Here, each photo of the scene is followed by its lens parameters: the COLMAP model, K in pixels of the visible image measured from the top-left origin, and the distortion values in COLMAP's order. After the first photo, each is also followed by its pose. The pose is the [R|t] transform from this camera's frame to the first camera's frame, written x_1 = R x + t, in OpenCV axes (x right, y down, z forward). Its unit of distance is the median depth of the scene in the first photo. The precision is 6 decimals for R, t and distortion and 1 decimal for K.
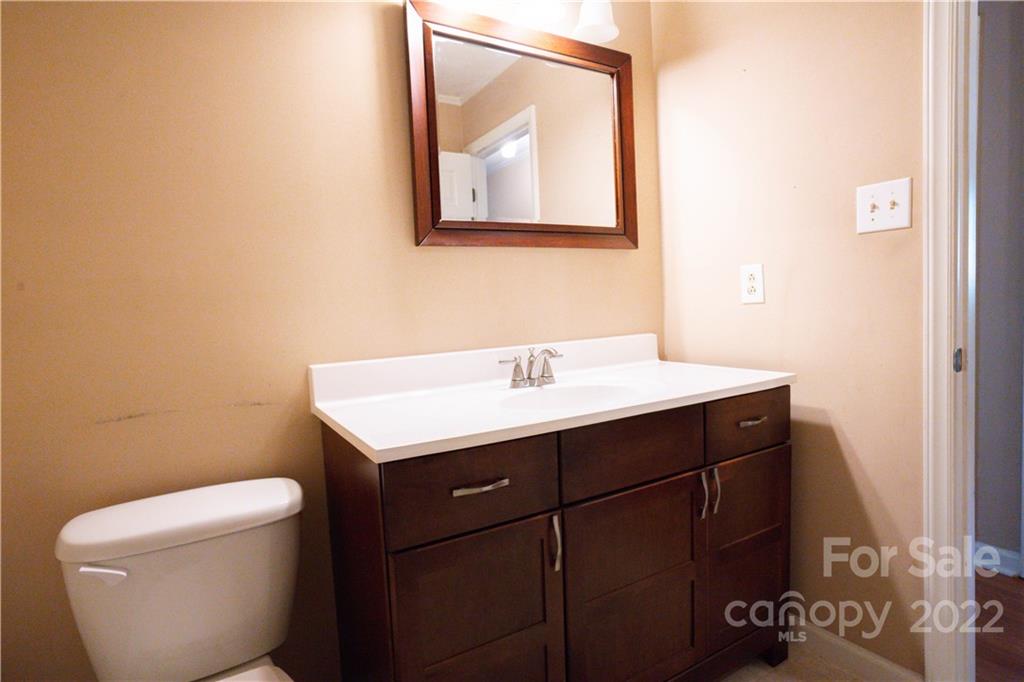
lens RADIAL K [[541.6, 0, 502.8], [0, 541.6, 345.8], [0, 0, 1]] dist [-0.054713, 0.036886]
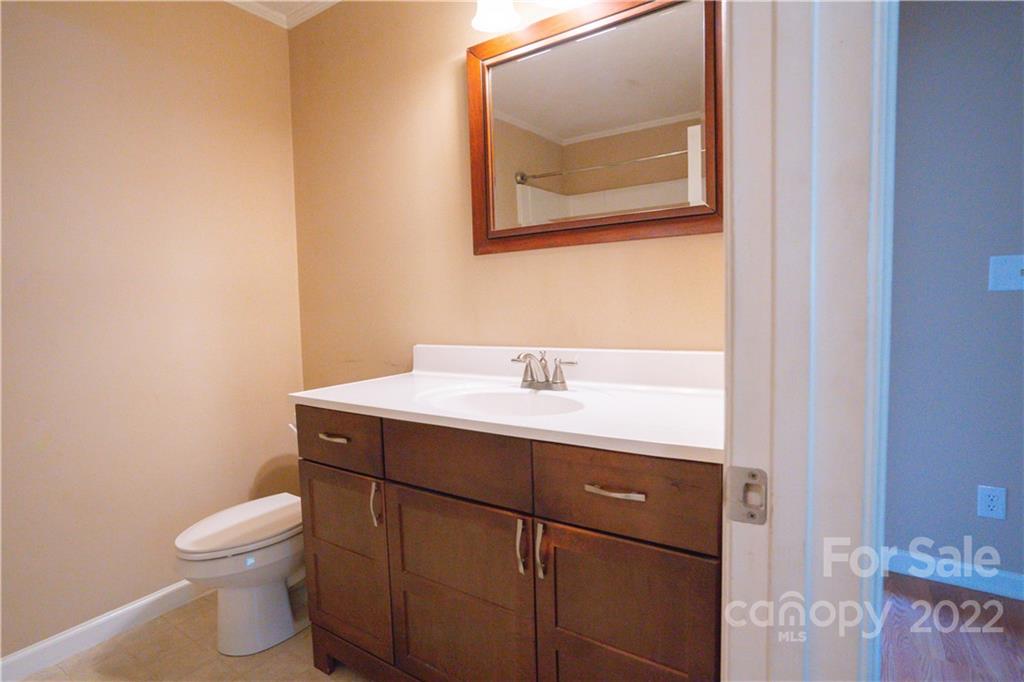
lens RADIAL K [[541.6, 0, 502.8], [0, 541.6, 345.8], [0, 0, 1]] dist [-0.054713, 0.036886]
pose [[0.412253, 0.106348, -0.904841, 0.938489], [-0.054964, 0.994258, 0.091815, -0.094642], [0.909410, 0.011883, 0.415731, 0.532787]]
